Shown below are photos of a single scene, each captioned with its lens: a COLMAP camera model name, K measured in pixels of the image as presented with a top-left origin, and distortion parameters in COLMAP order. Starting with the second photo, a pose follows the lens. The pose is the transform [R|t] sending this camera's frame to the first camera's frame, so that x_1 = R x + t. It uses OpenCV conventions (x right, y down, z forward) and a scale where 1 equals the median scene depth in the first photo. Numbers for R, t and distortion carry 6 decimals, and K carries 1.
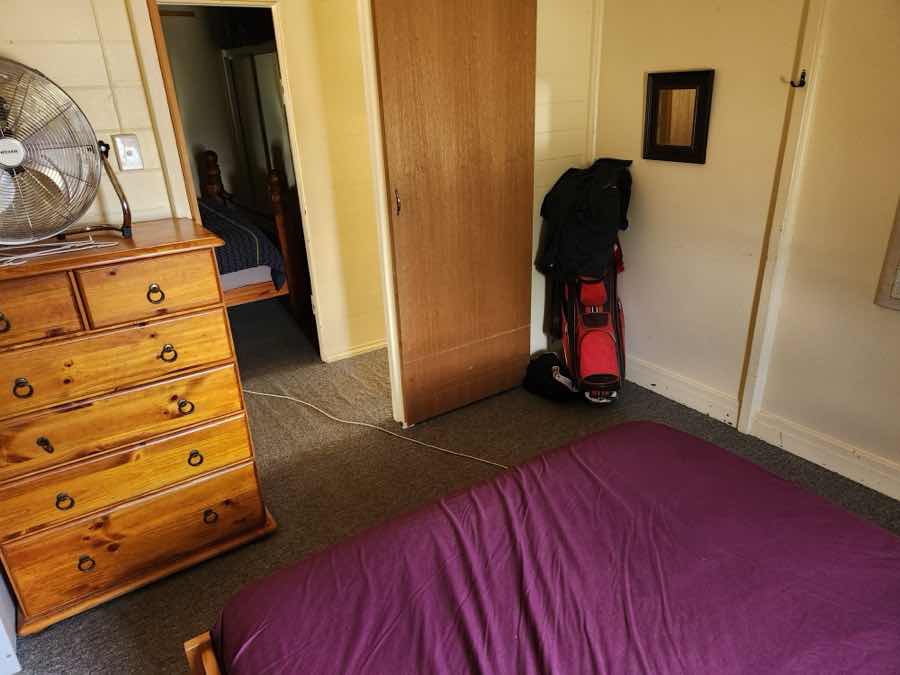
lens RADIAL K [[602.9, 0, 450.1], [0, 602.9, 337.5], [0, 0, 1]] dist [0.049742, -0.041391]
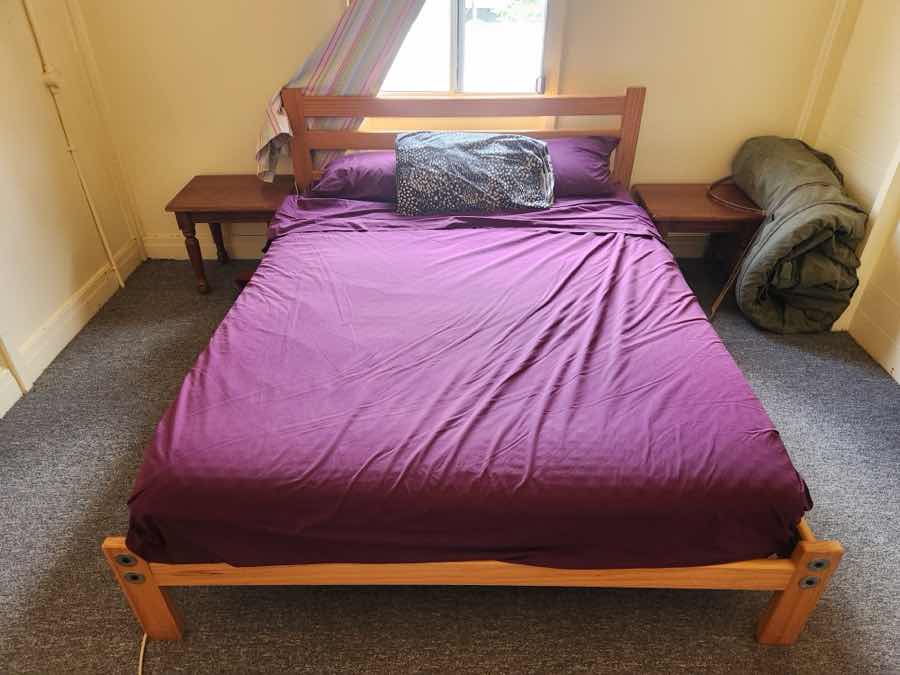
lens RADIAL K [[602.9, 0, 449.2], [0, 602.9, 337.2], [0, 0, 1]] dist [0.049742, -0.041391]
pose [[-0.832612, -0.263633, 0.487089, -0.303234], [0.243280, 0.615986, 0.749250, -0.513477], [-0.497567, 0.742333, -0.448741, 1.456159]]
